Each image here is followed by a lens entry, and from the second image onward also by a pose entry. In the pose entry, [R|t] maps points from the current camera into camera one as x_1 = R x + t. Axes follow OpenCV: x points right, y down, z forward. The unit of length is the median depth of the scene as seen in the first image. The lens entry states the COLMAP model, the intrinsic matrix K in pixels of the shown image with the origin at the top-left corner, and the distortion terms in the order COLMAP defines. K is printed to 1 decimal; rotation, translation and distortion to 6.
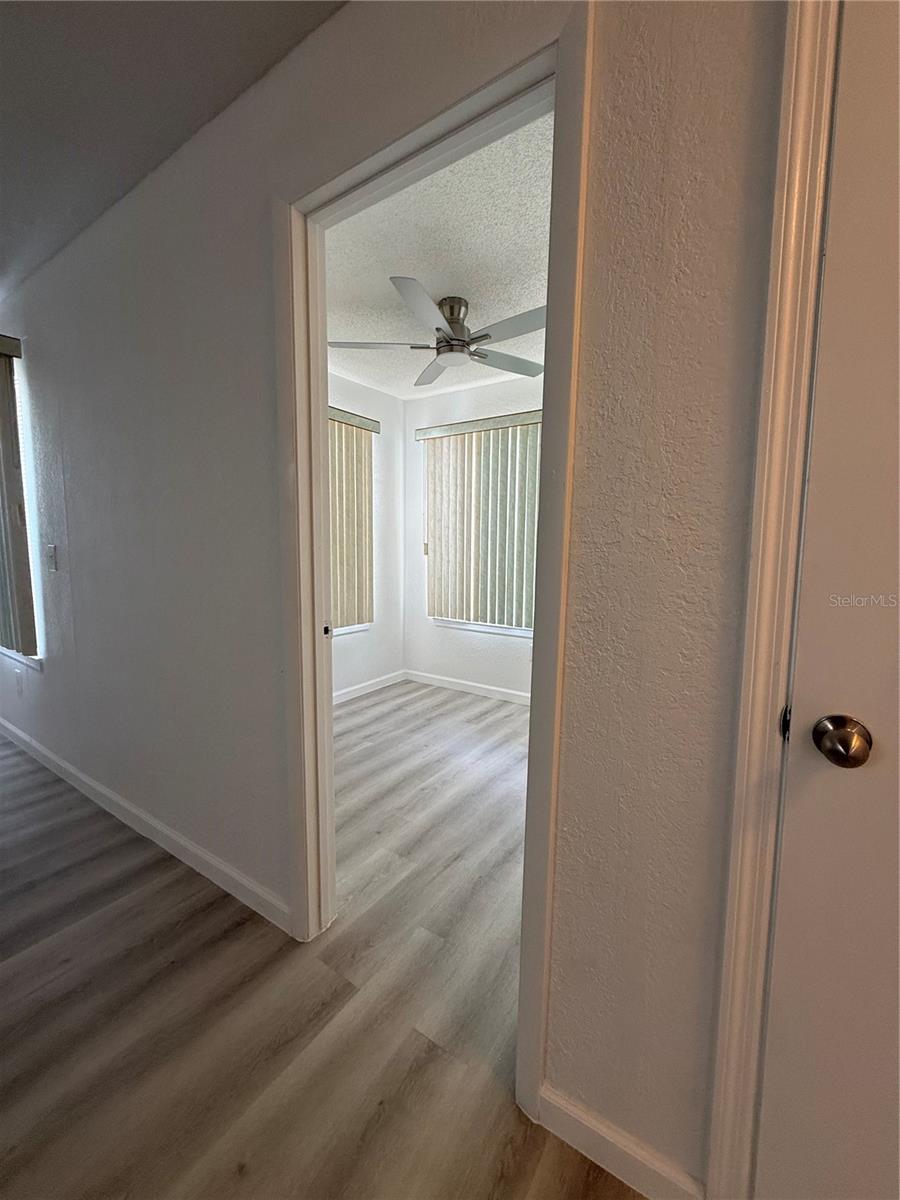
lens RADIAL K [[475.4, 0, 451.2], [0, 475.4, 598.4], [0, 0, 1]] dist [-0.002424, 0.000683]
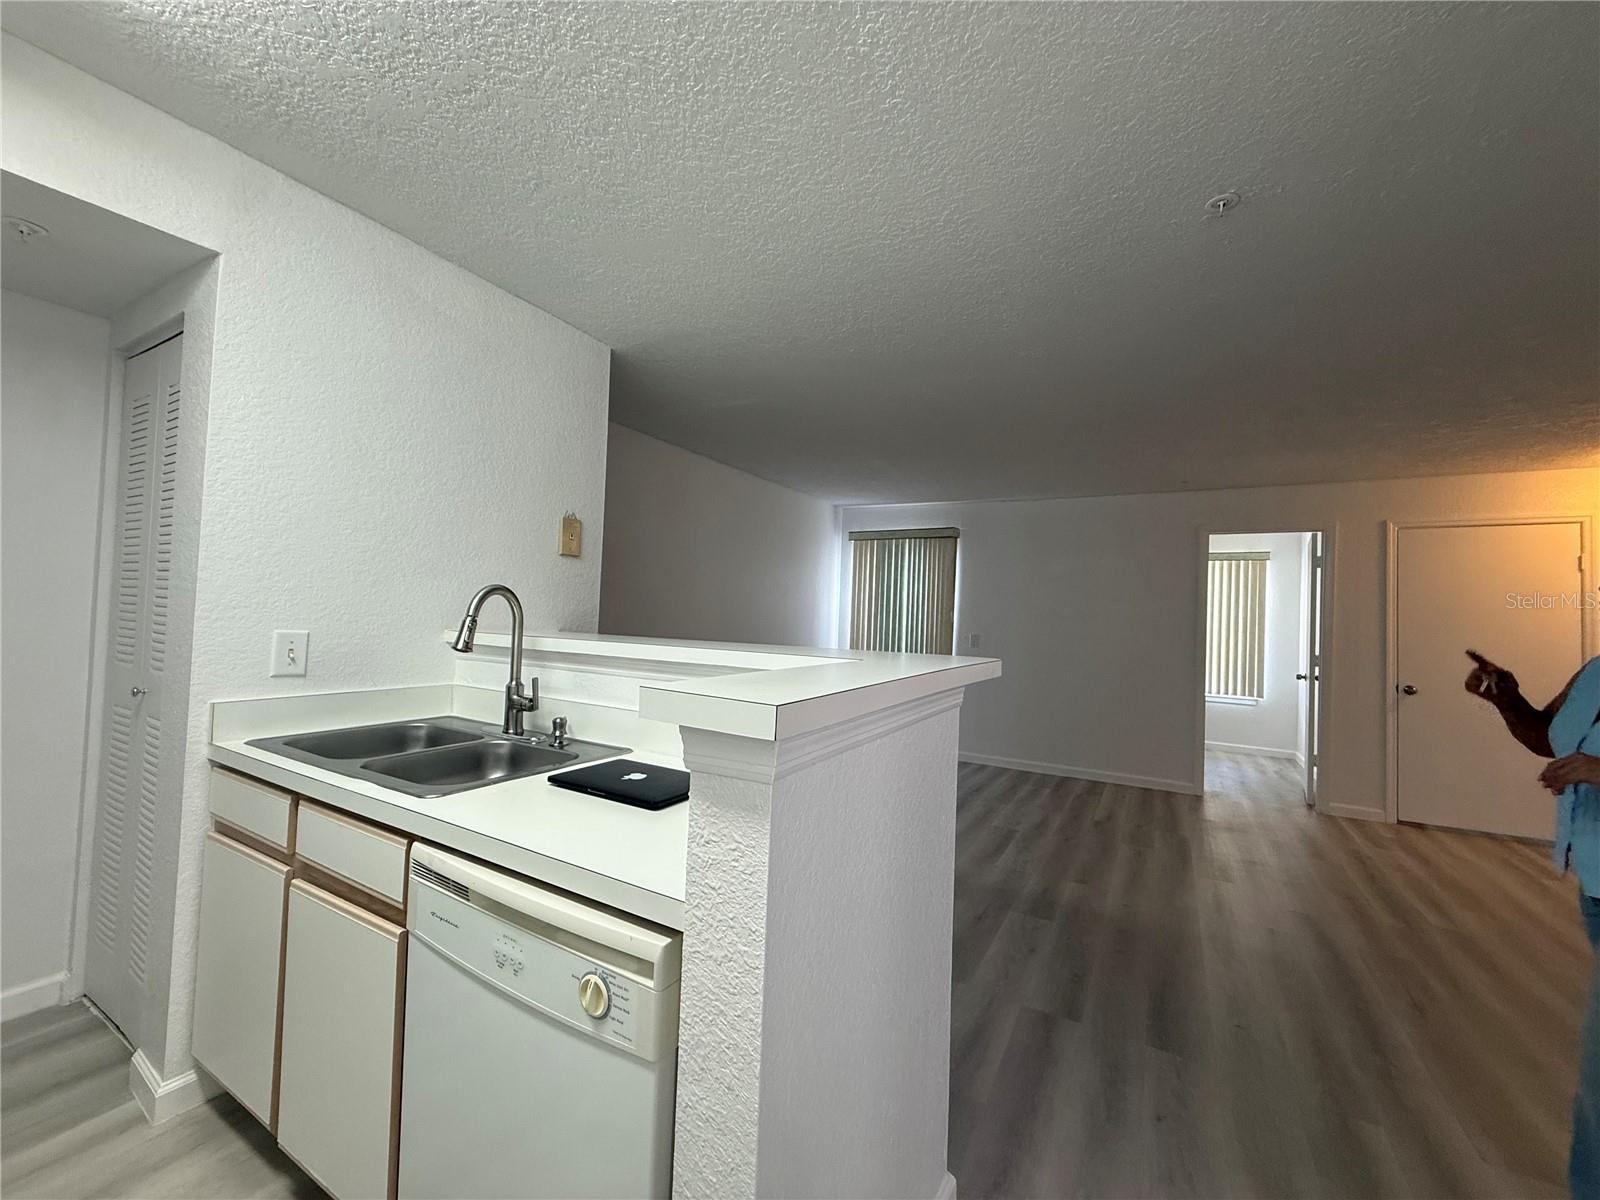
lens RADIAL K [[633.9, 0, 791.5], [0, 633.9, 600.4], [0, 0, 1]] dist [-0.002424, 0.000683]
pose [[0.998244, 0.025626, 0.053407, -2.513746], [-0.018455, 0.991252, -0.130683, 0.148371], [-0.056289, 0.129468, 0.989985, -2.216684]]
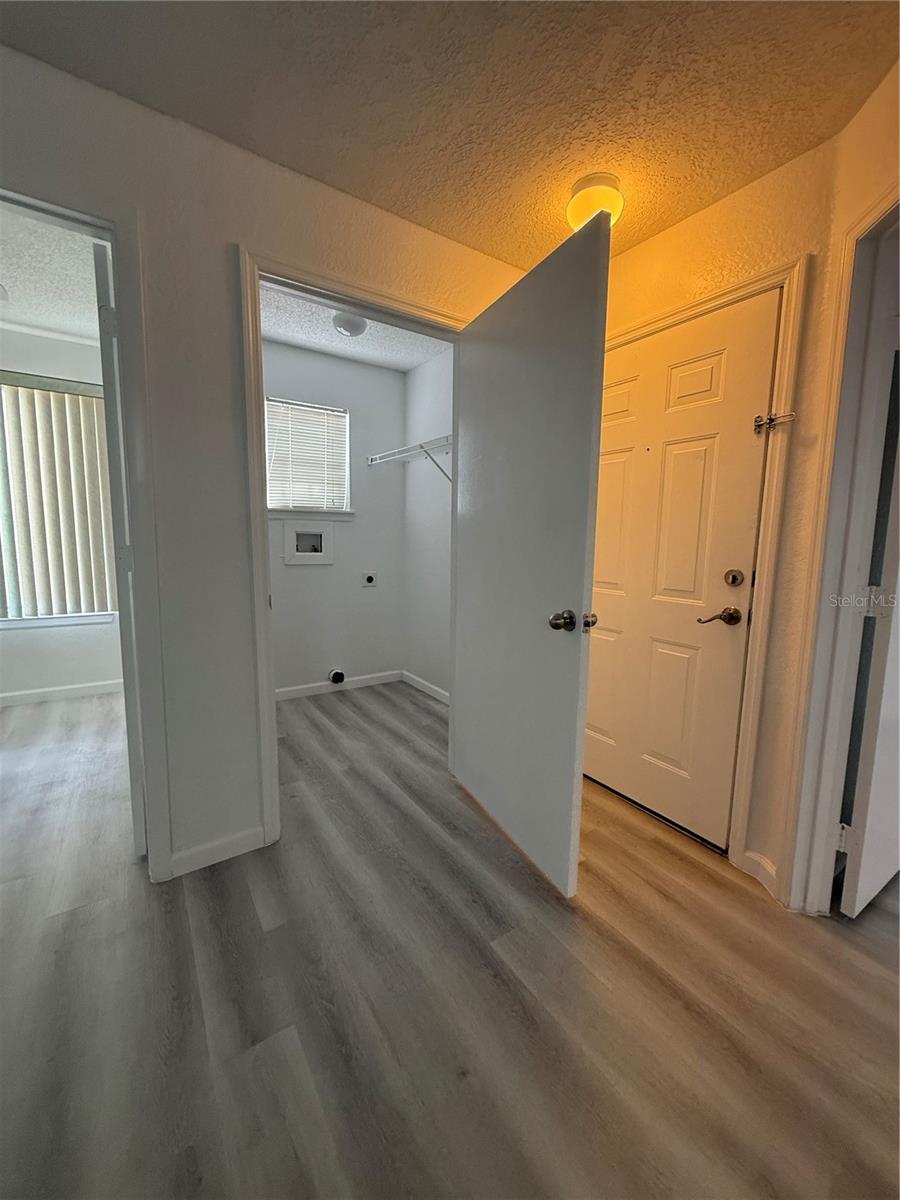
lens RADIAL K [[475.4, 0, 450.5], [0, 475.4, 597.4], [0, 0, 1]] dist [-0.002424, 0.000683]
pose [[0.380347, -0.119462, 0.917096, -0.528700], [0.083442, 0.992011, 0.094615, 0.038840], [-0.921072, 0.040538, 0.387277, -0.353181]]
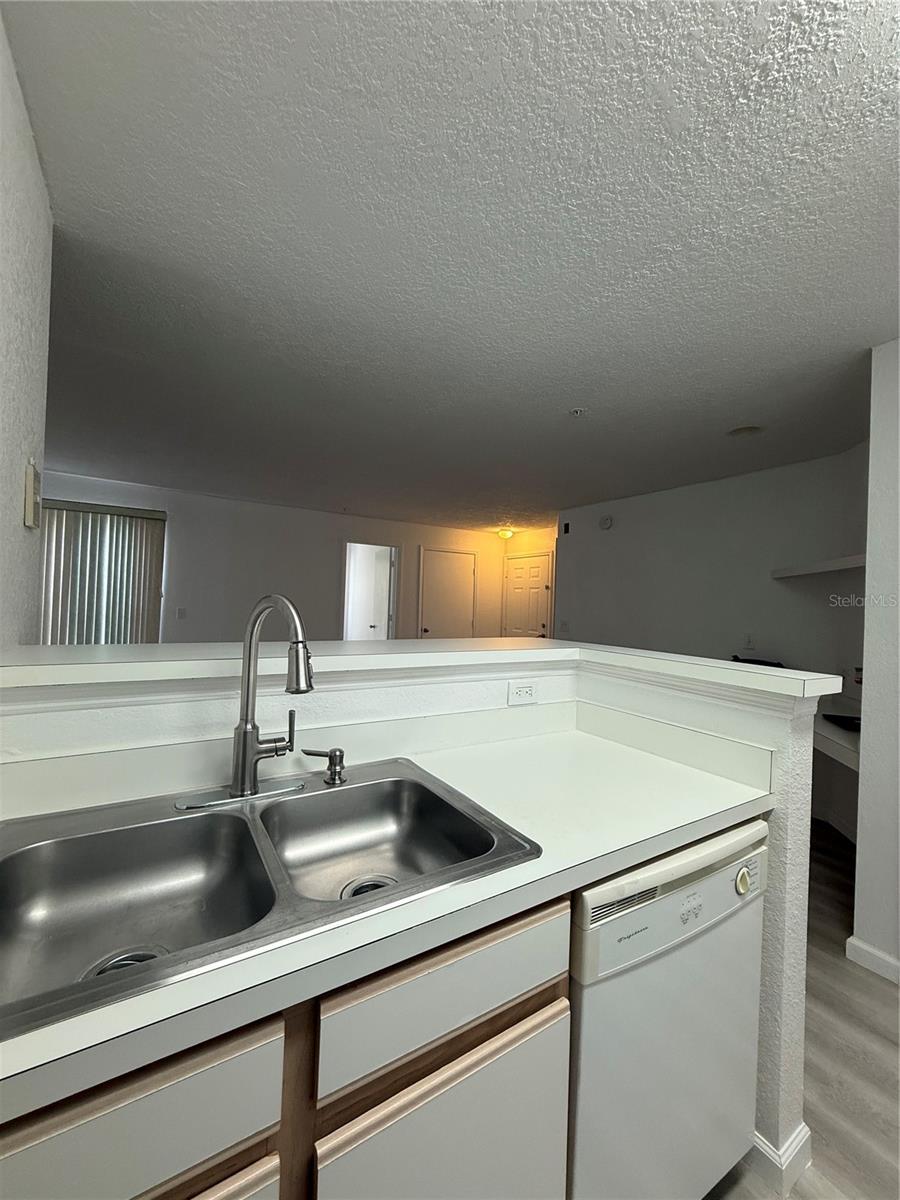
lens RADIAL K [[475.4, 0, 452.4], [0, 475.4, 599.1], [0, 0, 1]] dist [-0.002424, 0.000683]
pose [[0.418130, 0.008454, 0.908348, -3.396653], [0.066560, 0.996984, -0.039918, 0.033751], [-0.905945, 0.077151, 0.416306, -1.569895]]
